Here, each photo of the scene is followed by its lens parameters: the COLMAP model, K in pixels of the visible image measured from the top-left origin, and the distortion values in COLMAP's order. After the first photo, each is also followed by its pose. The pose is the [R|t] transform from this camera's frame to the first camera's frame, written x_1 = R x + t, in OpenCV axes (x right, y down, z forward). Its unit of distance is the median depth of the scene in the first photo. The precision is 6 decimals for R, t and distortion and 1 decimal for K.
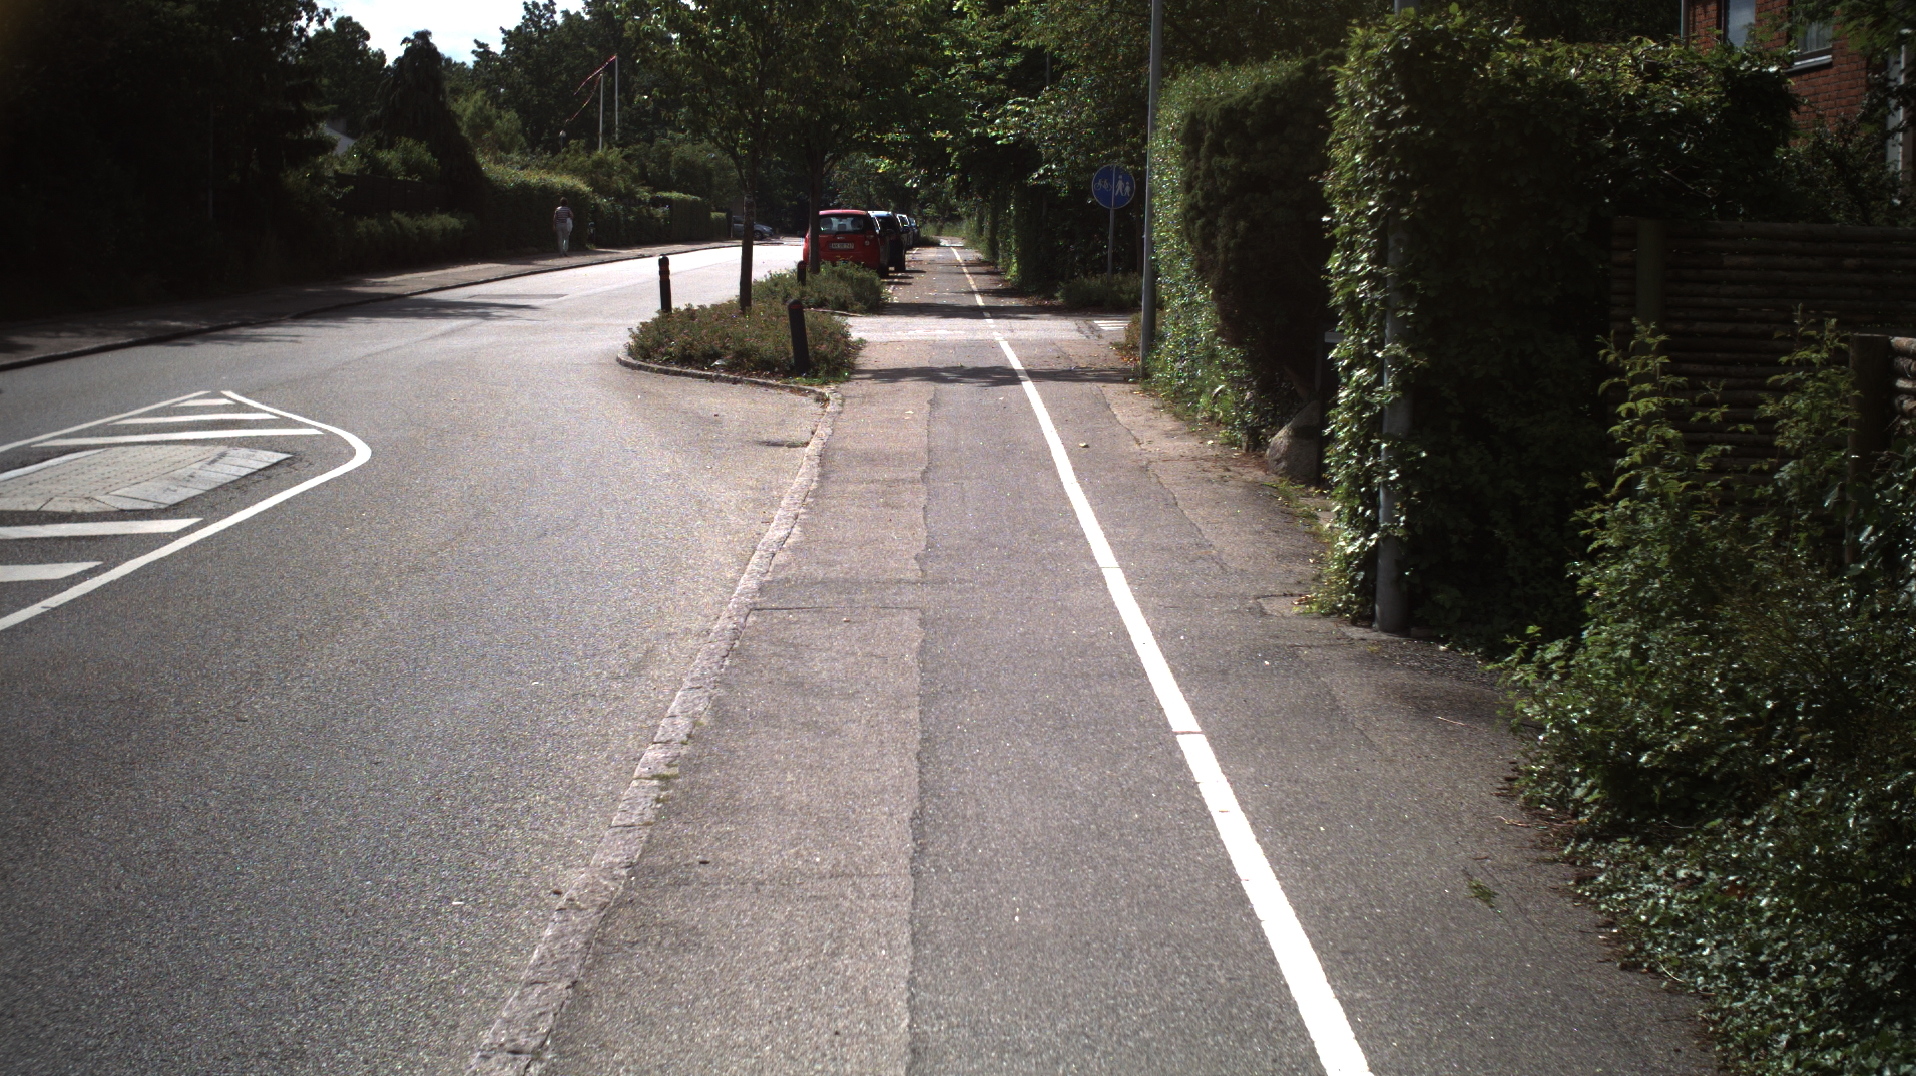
lens RADIAL K [[3258.1, 0, 958.0], [0, 3258.1, 538.0], [0, 0, 1]] dist [-0.315893, 0.518842]
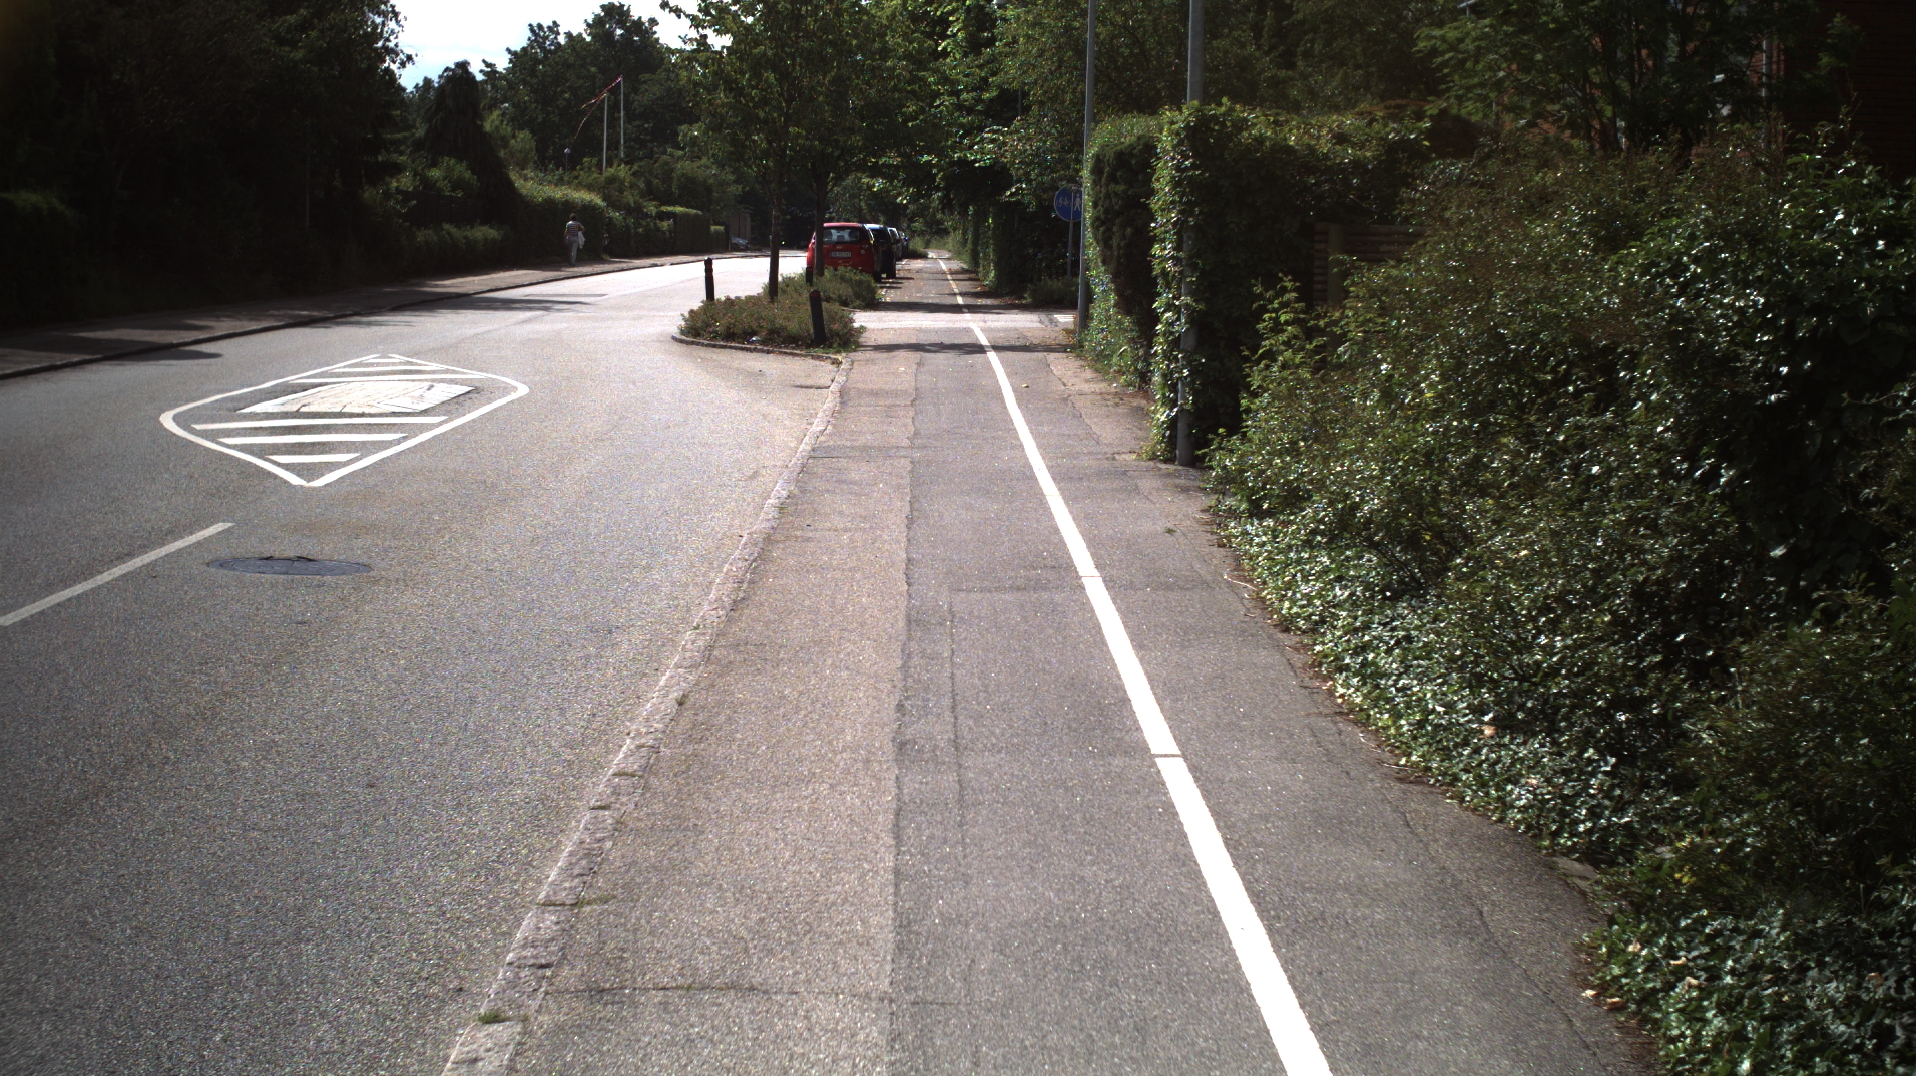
lens RADIAL K [[3258.1, 0, 958.0], [0, 3258.1, 538.0], [0, 0, 1]] dist [-0.315893, 0.518842]
pose [[0.999991, 0.001757, 0.003733, 0.002153], [-0.001740, 0.999988, -0.004518, 0.022811], [-0.003741, 0.004512, 0.999983, -0.217129]]
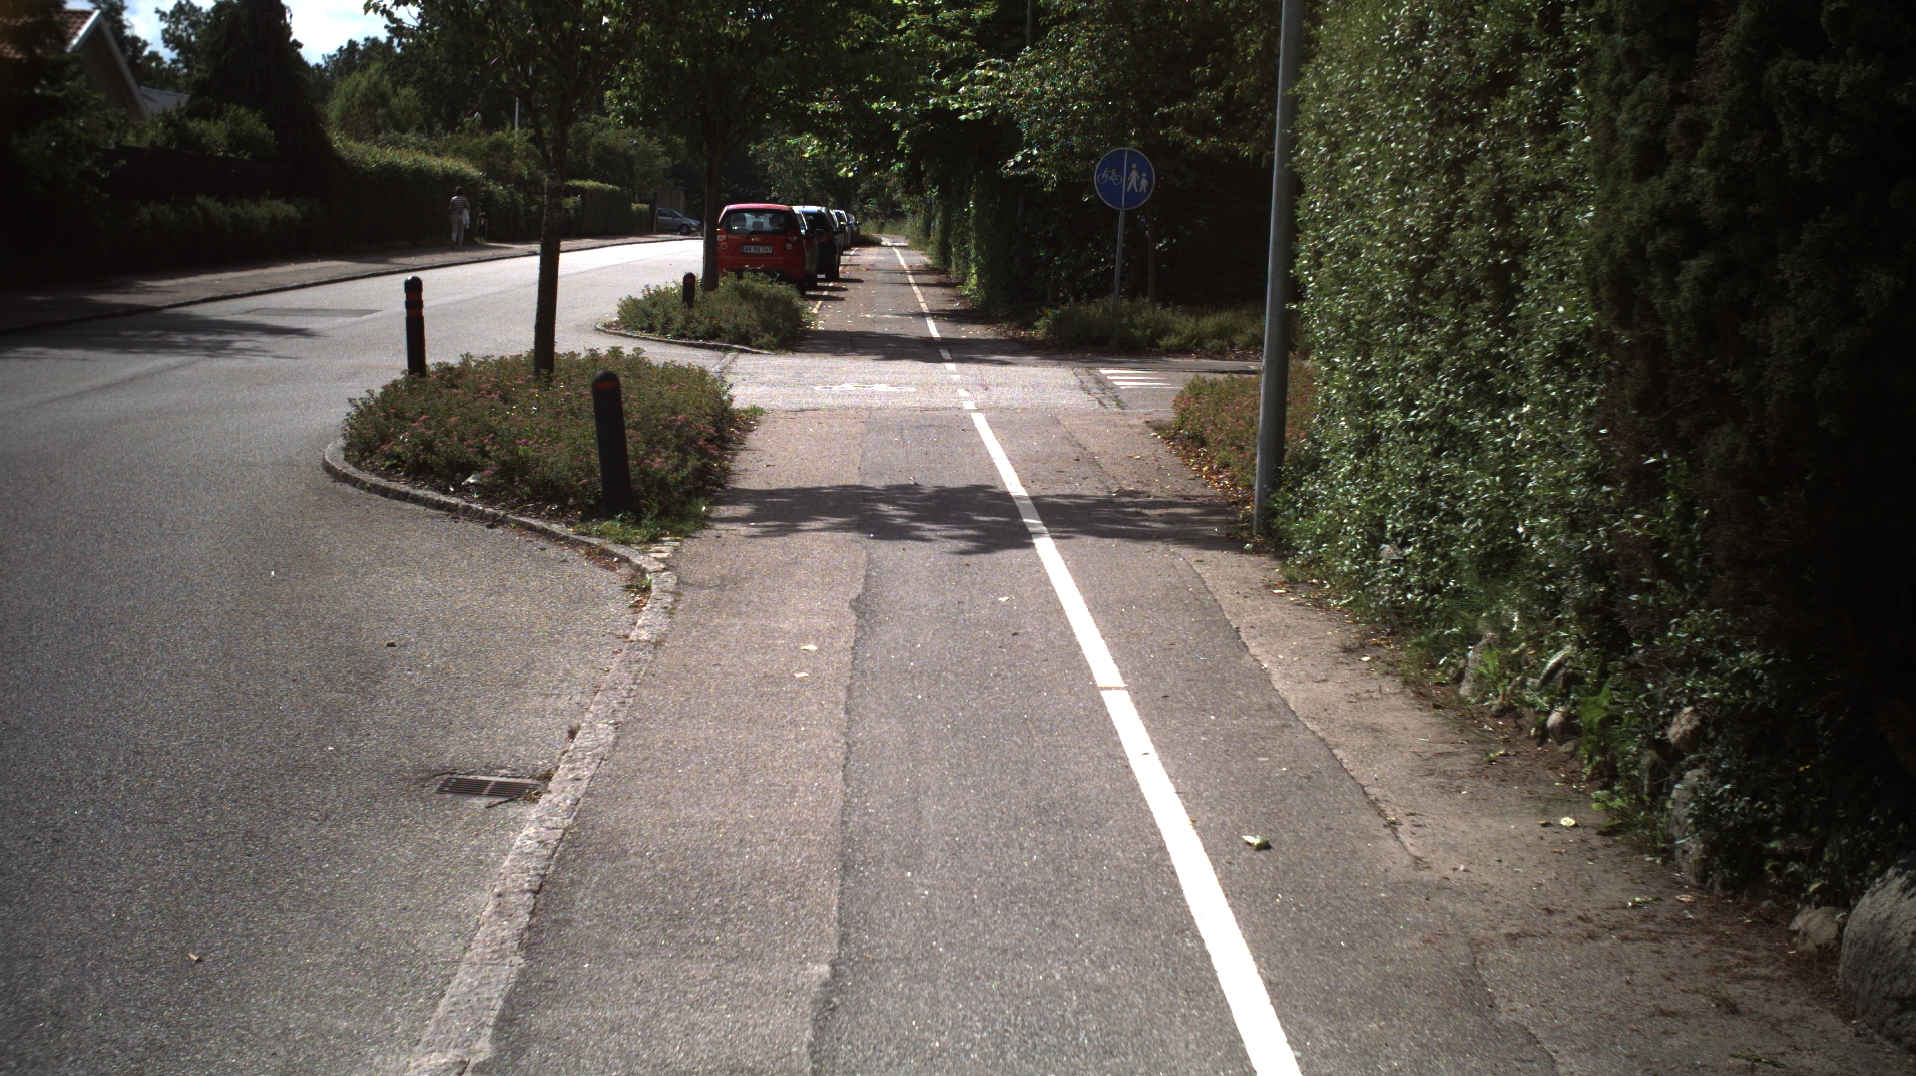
lens RADIAL K [[3258.1, 0, 958.0], [0, 3258.1, 538.0], [0, 0, 1]] dist [-0.315893, 0.518842]
pose [[0.999616, 0.019313, 0.019875, -0.002027], [-0.019331, 0.999813, 0.000729, -0.033061], [-0.019857, -0.001113, 0.999802, 0.326309]]
